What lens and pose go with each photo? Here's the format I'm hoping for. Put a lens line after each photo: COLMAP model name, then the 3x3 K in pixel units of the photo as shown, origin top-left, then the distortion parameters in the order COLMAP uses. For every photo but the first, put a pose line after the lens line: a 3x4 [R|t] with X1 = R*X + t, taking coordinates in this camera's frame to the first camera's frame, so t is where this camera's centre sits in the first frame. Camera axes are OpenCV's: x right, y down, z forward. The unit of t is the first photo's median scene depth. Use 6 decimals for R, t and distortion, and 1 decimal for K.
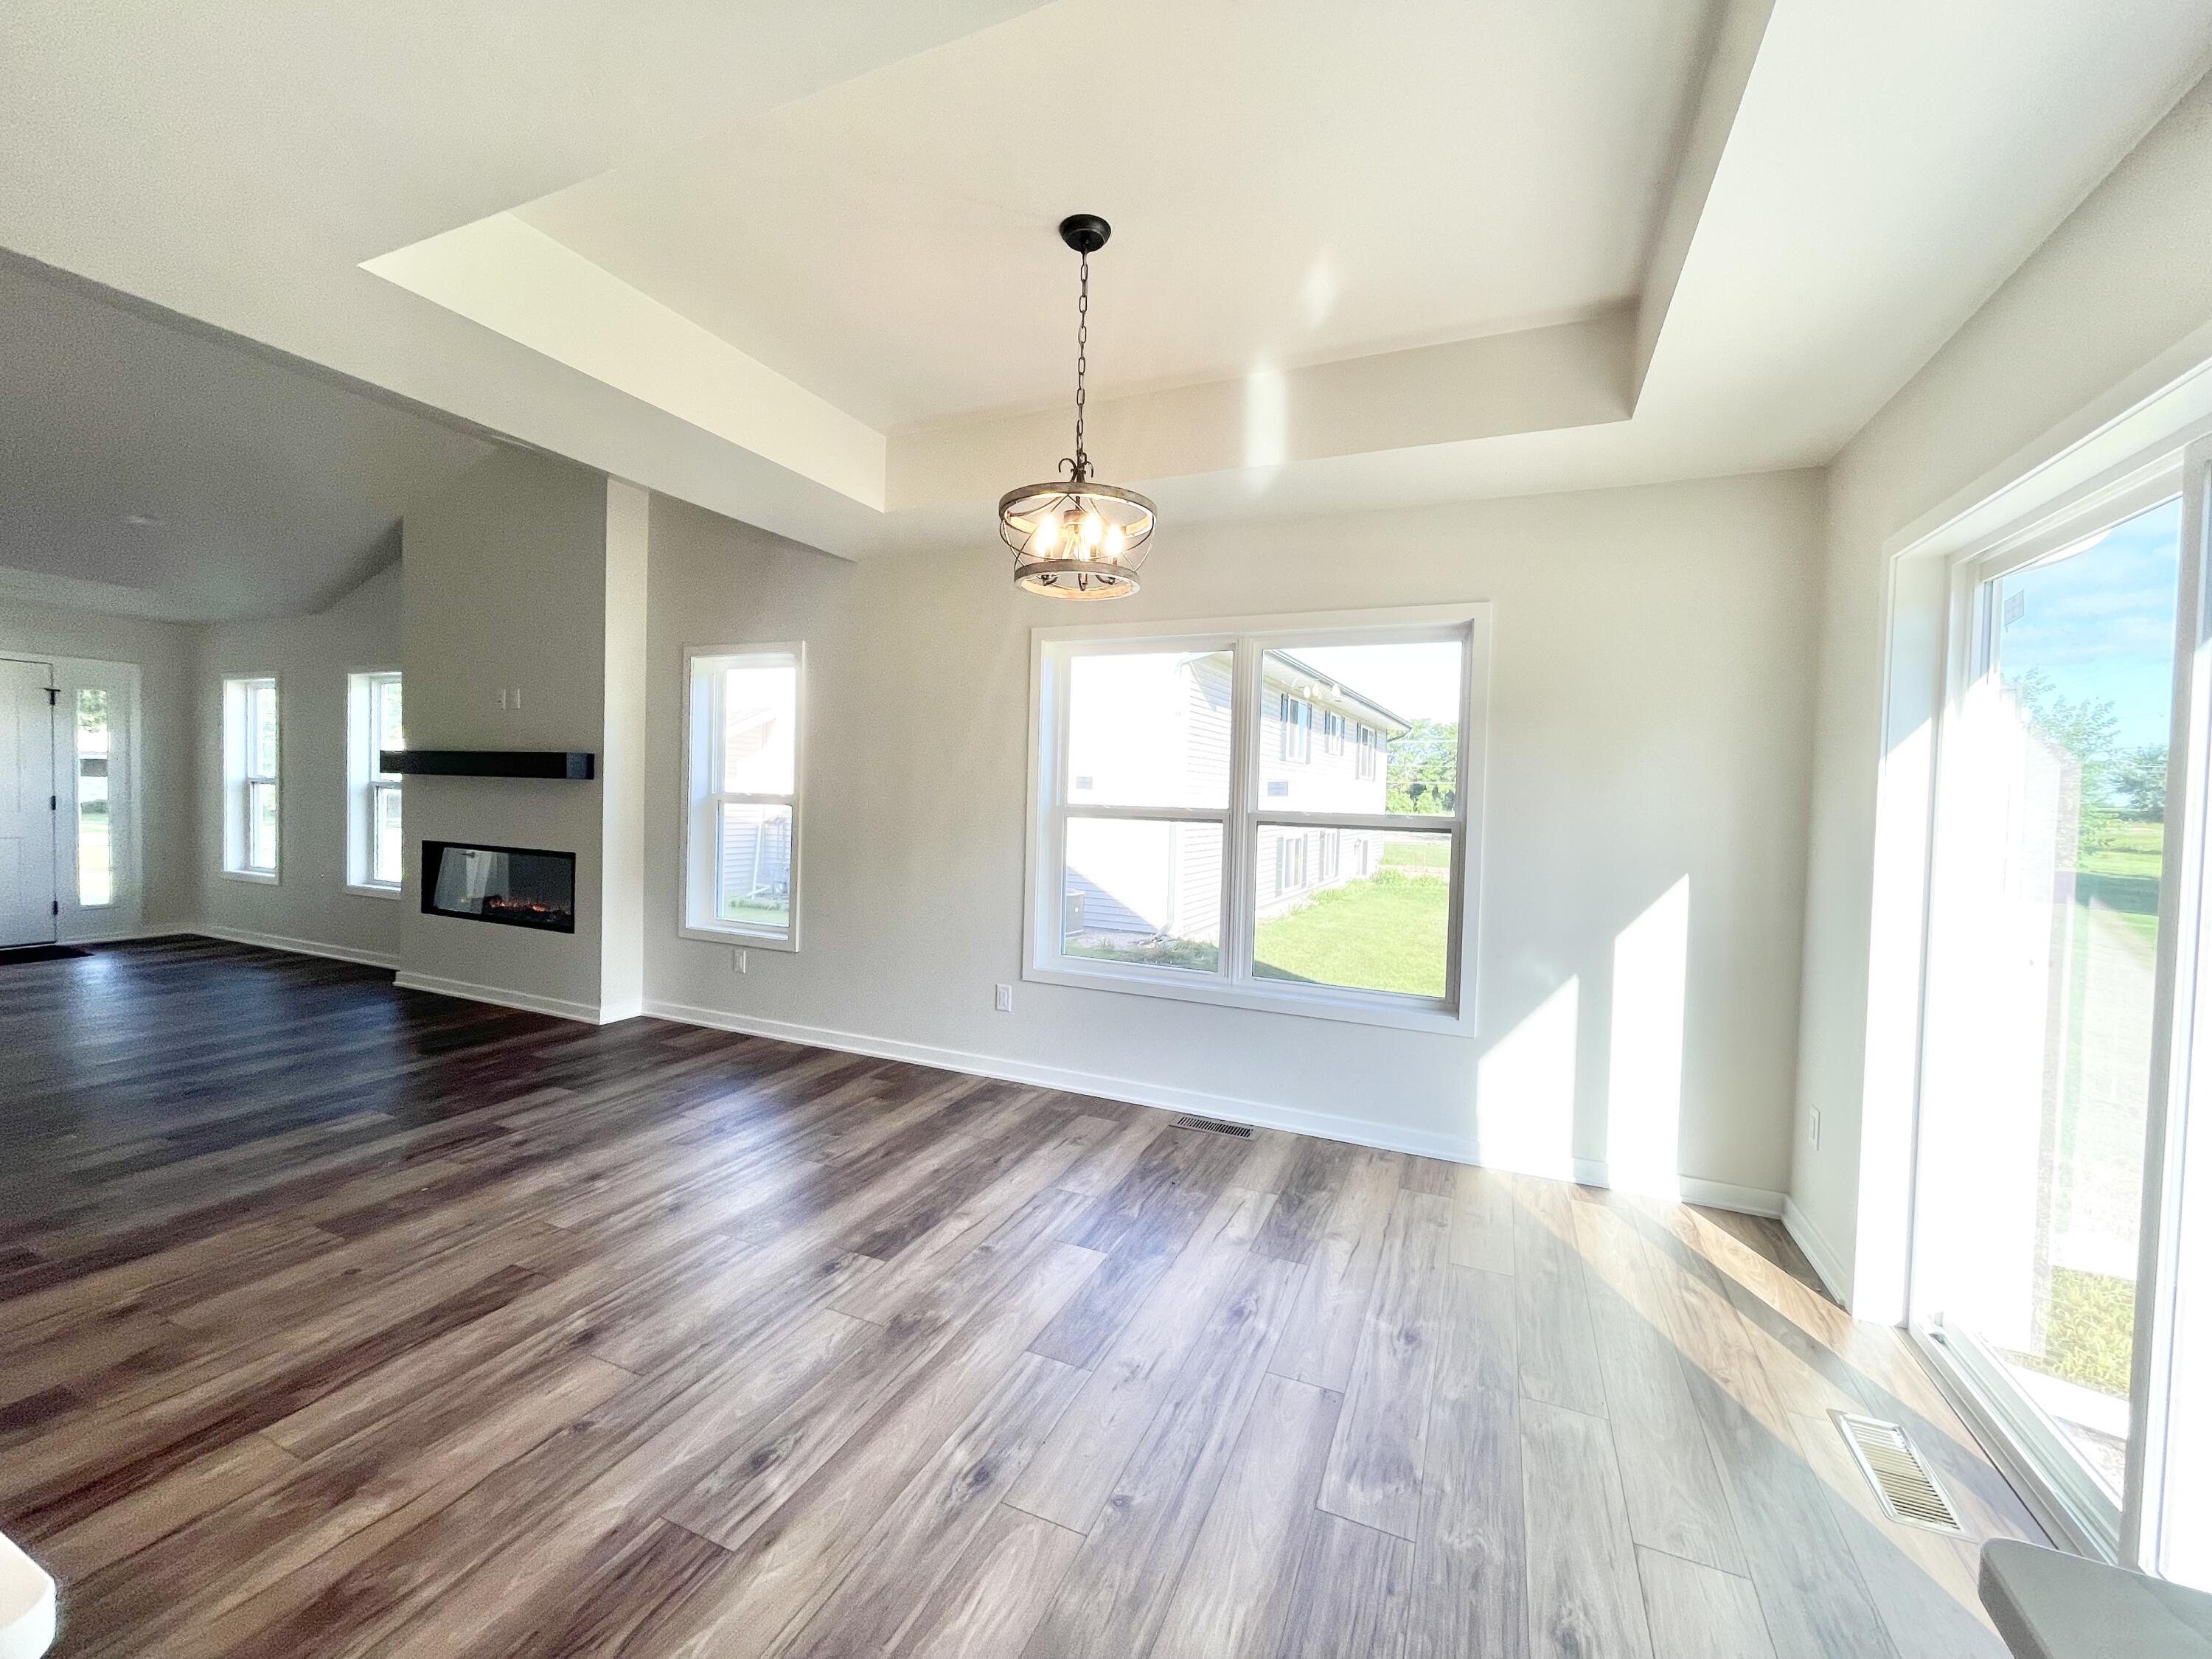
lens RADIAL K [[892.5, 0, 1102.3], [0, 892.5, 818.0], [0, 0, 1]] dist [-0.001932, -0.000188]
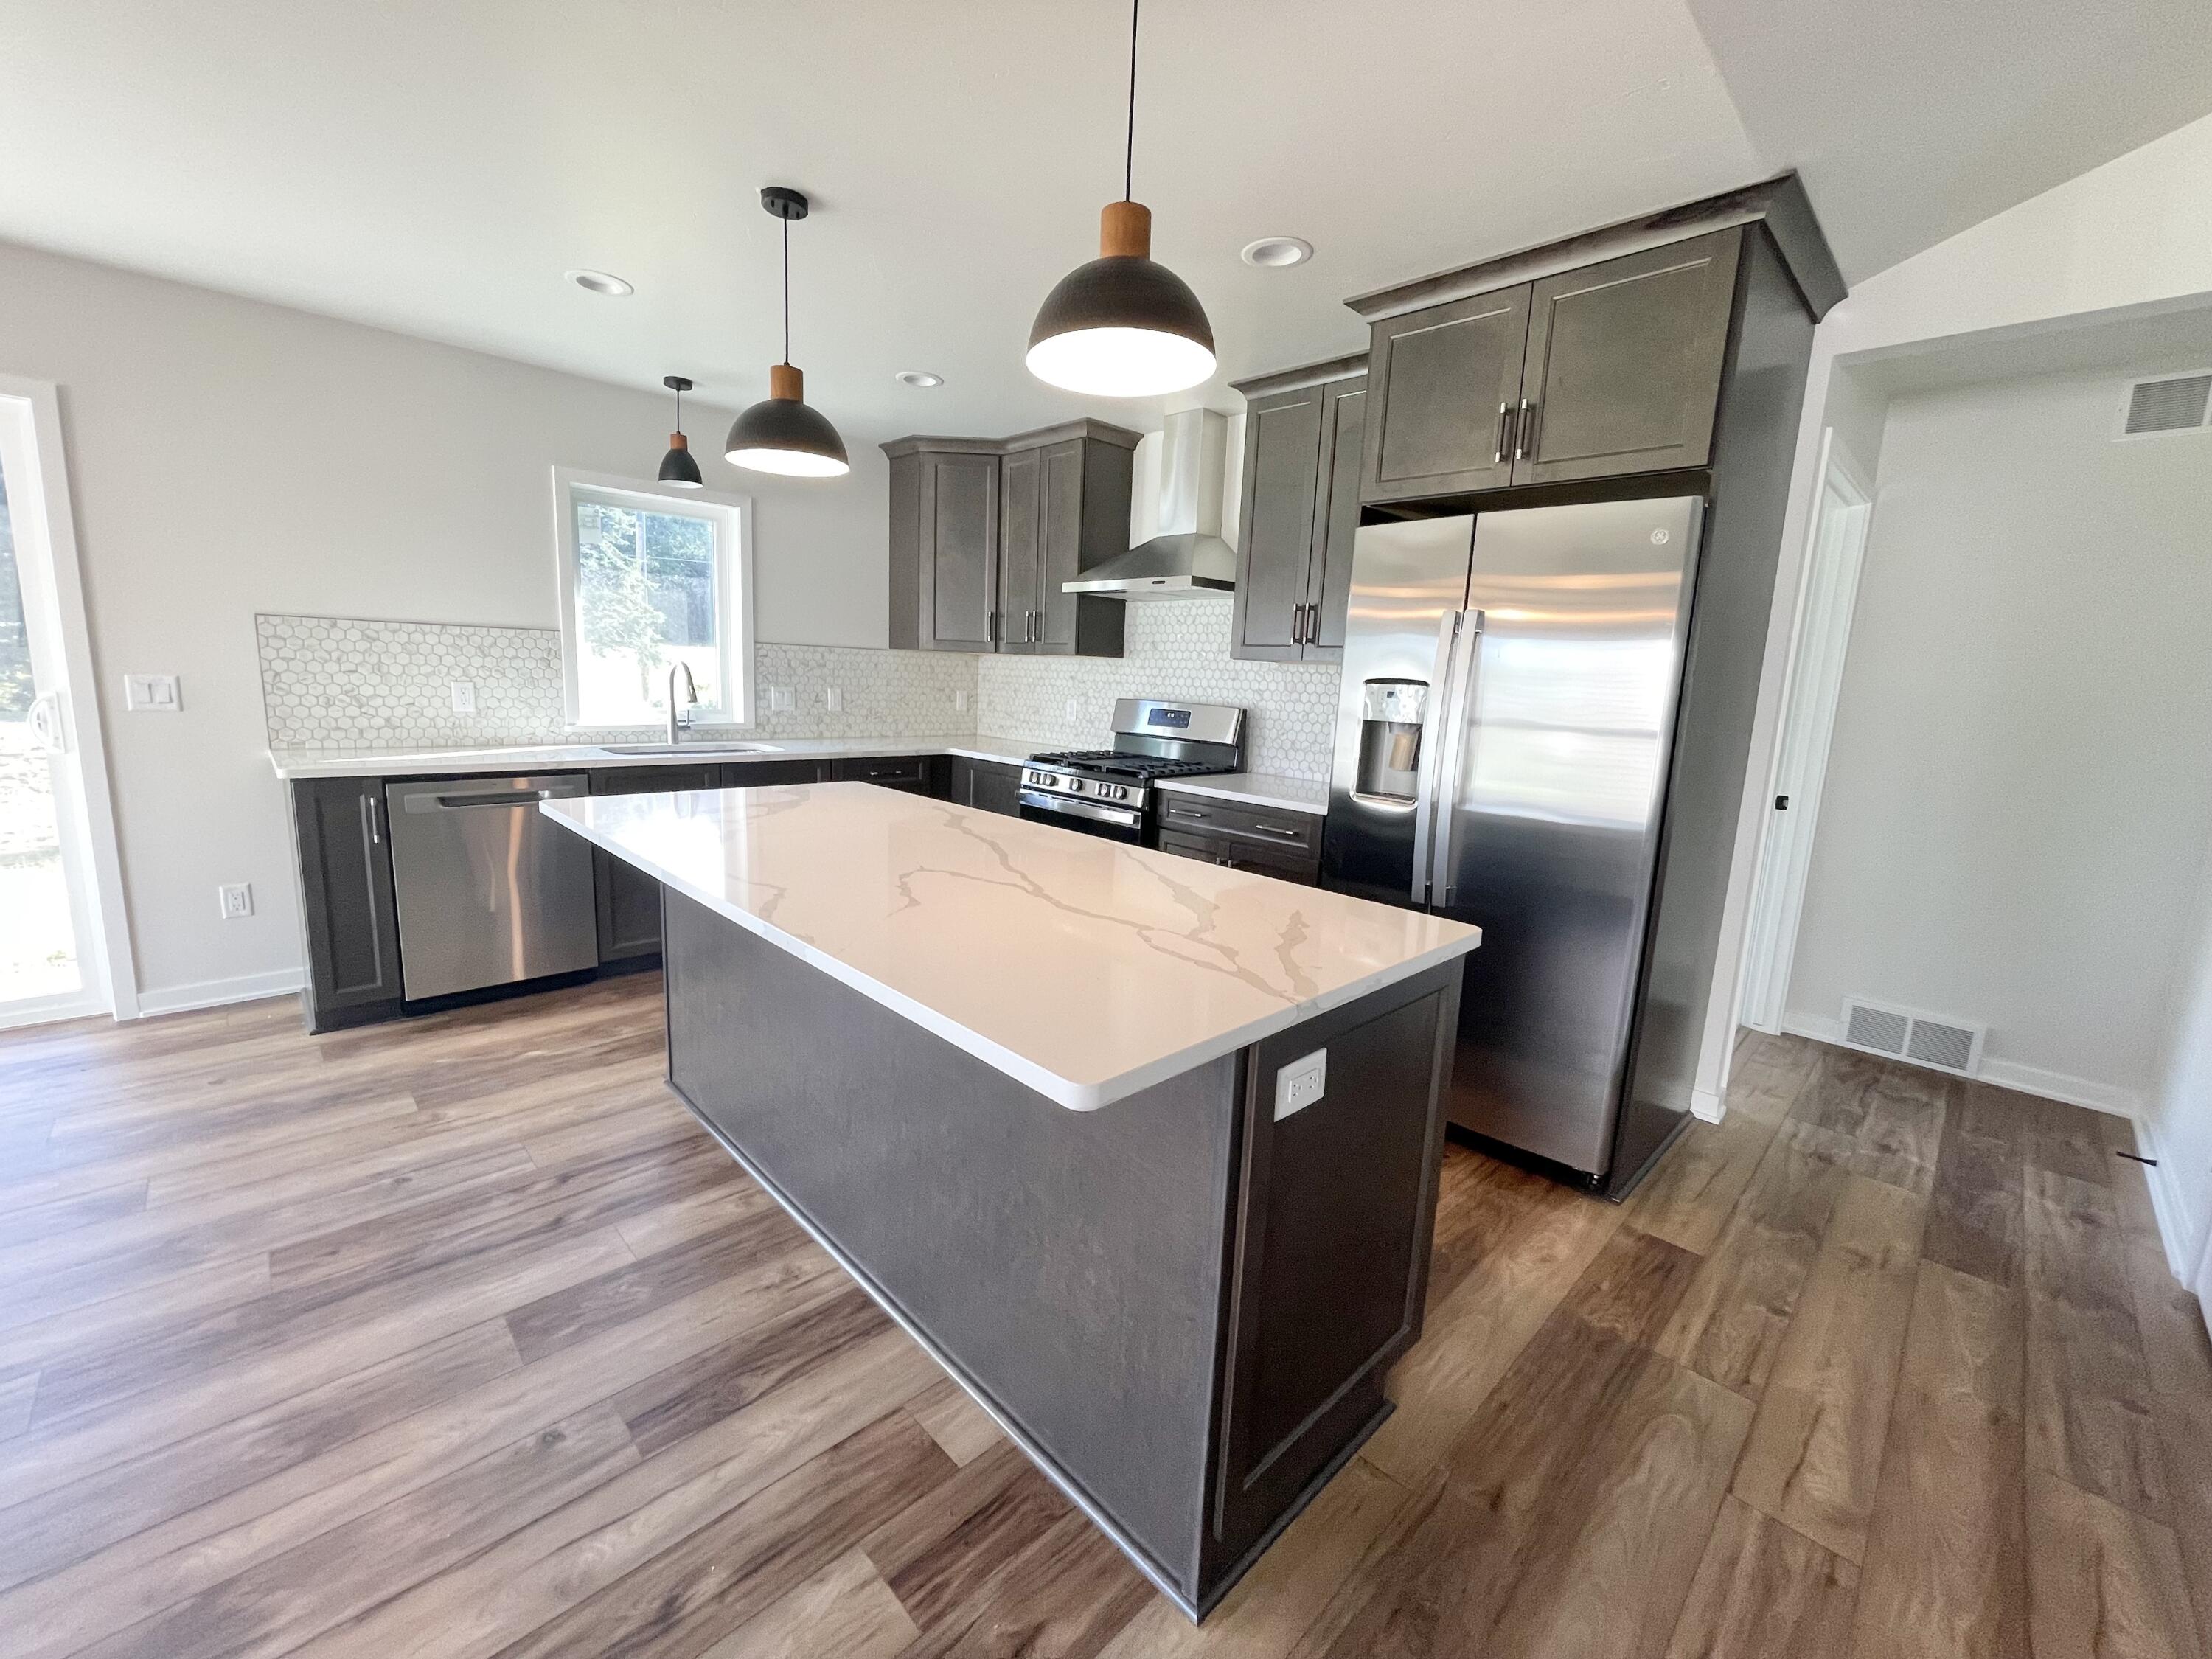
lens RADIAL K [[892.5, 0, 1107.3], [0, 892.5, 821.5], [0, 0, 1]] dist [-0.001932, -0.000188]
pose [[-0.927266, -0.128290, 0.351737, -0.871421], [-0.057639, 0.977177, 0.204459, -0.039199], [-0.369939, 0.169314, -0.913497, 0.650180]]
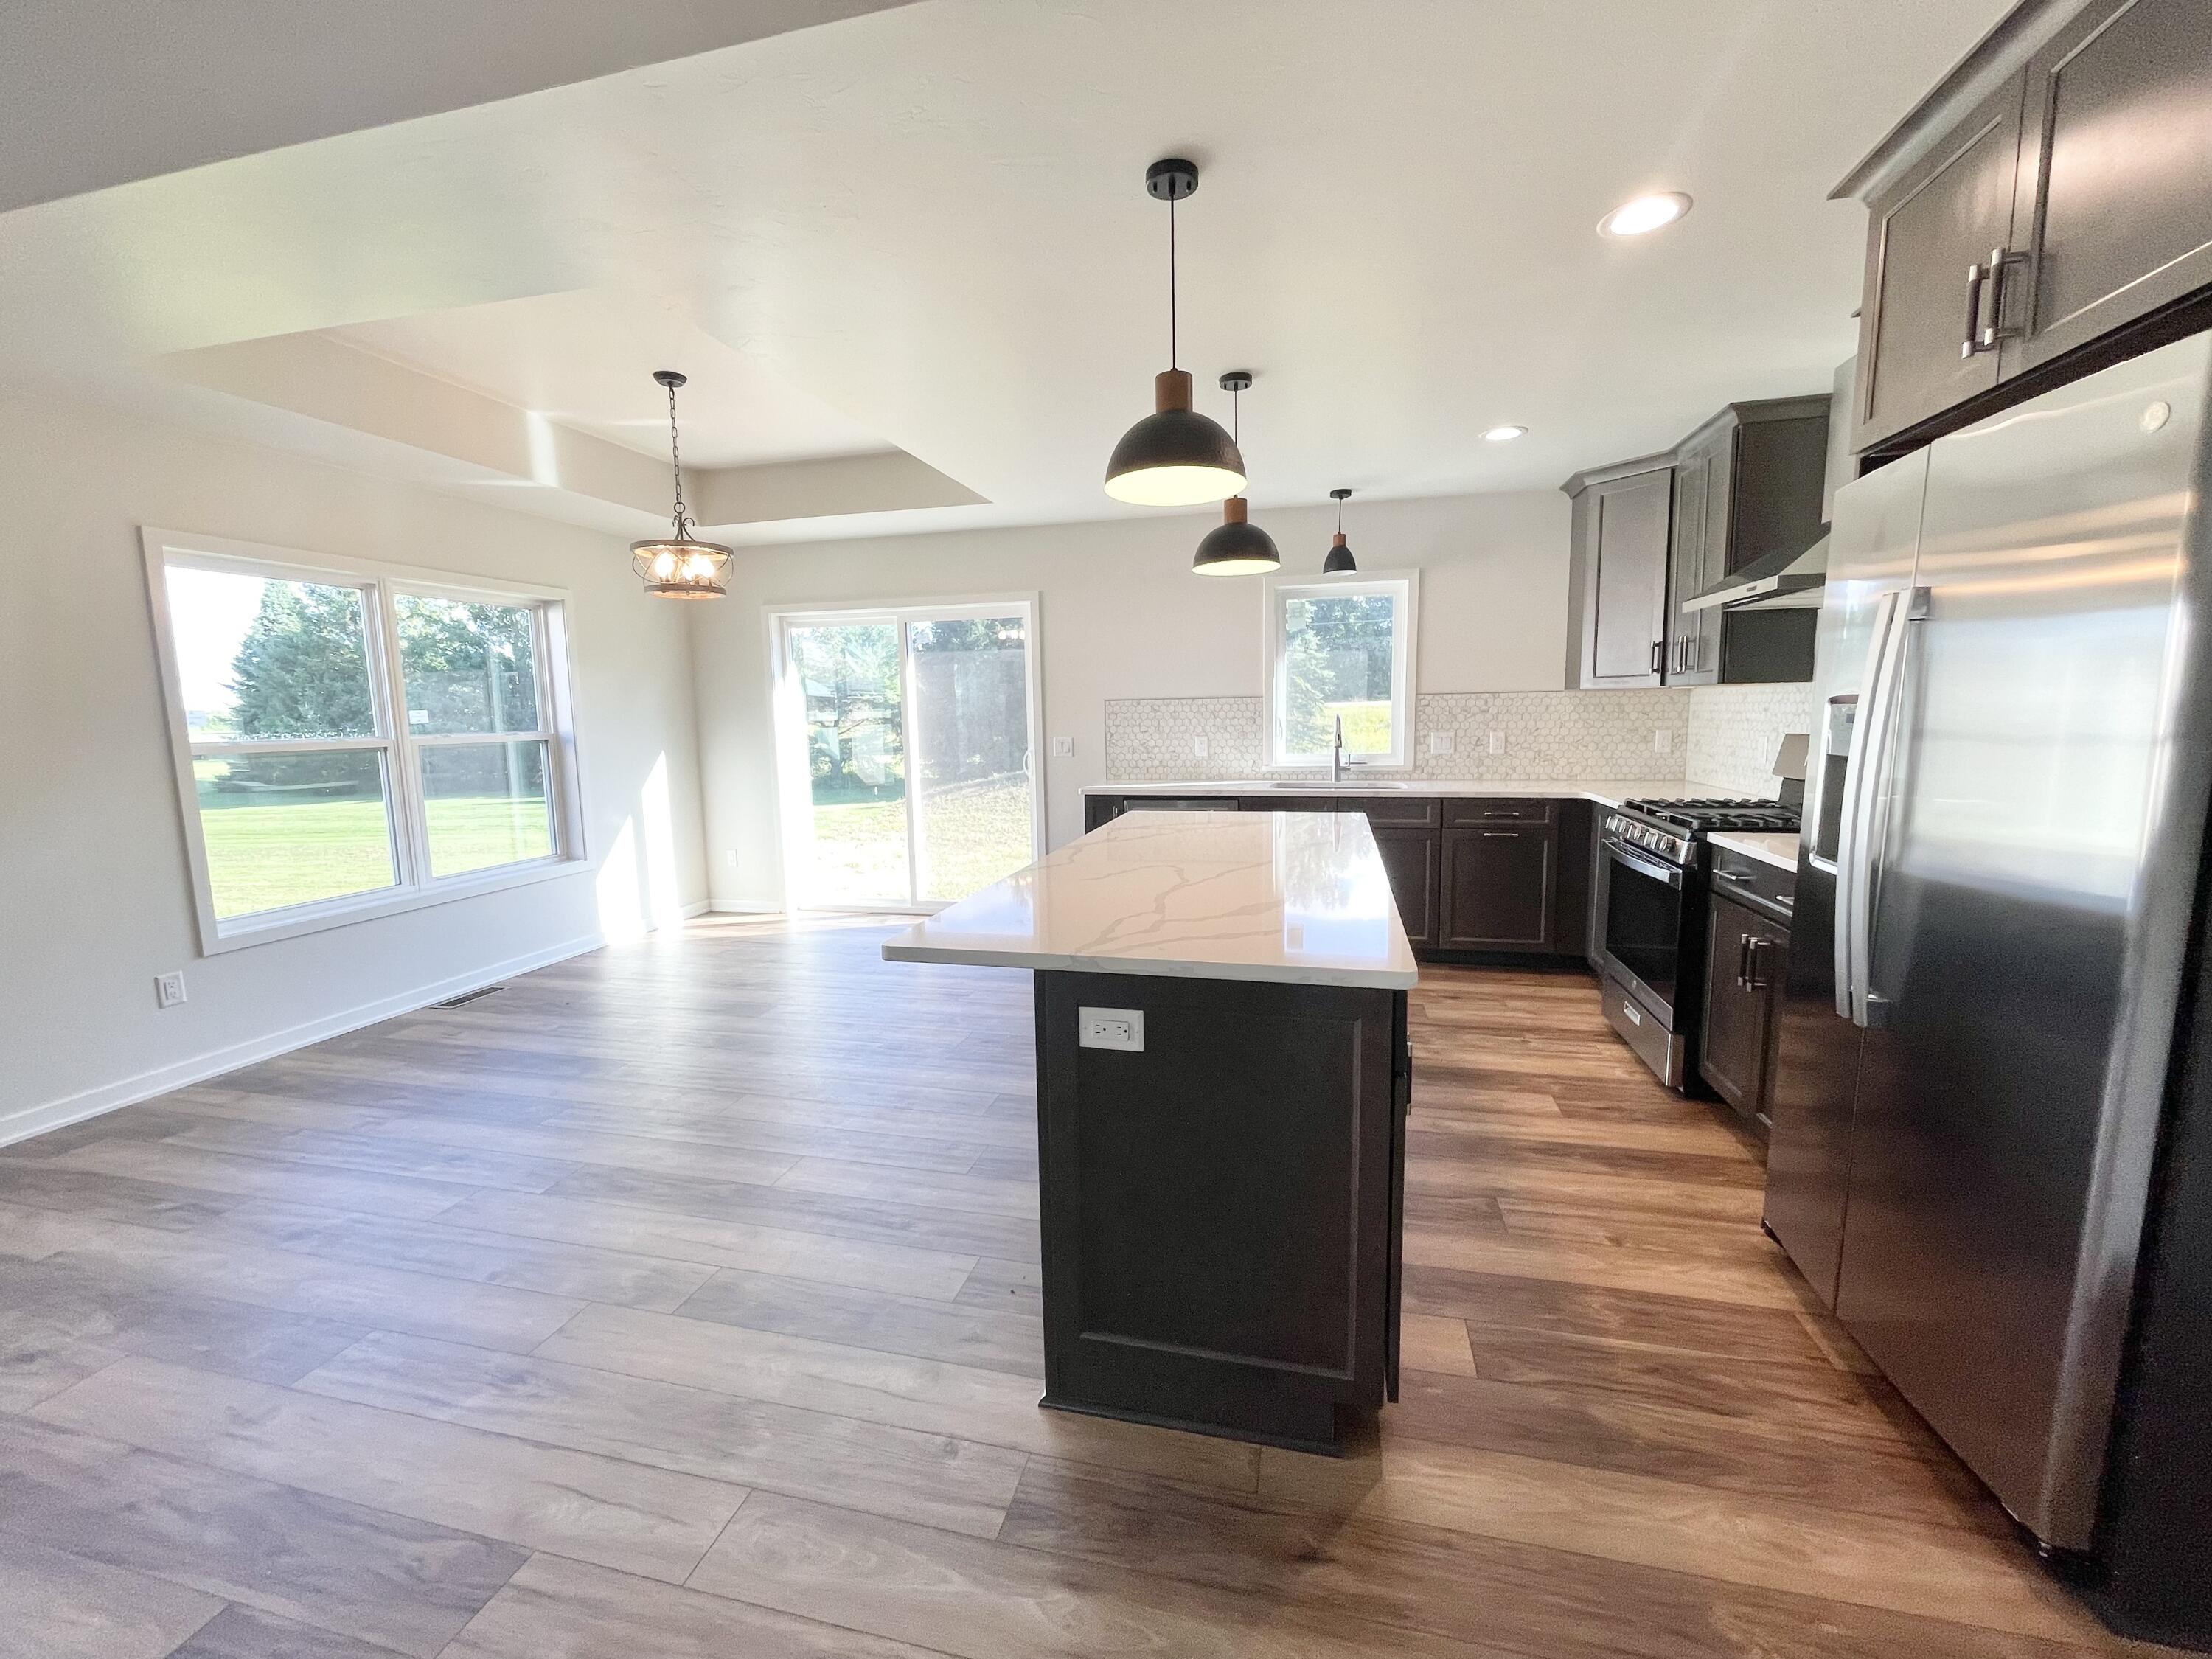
lens RADIAL K [[892.5, 0, 1106.2], [0, 892.5, 823.0], [0, 0, 1]] dist [-0.001932, -0.000188]
pose [[-0.177607, -0.148578, 0.972821, -1.287794], [0.045215, 0.986261, 0.158886, -0.045999], [-0.983062, 0.072205, -0.168449, 0.367251]]
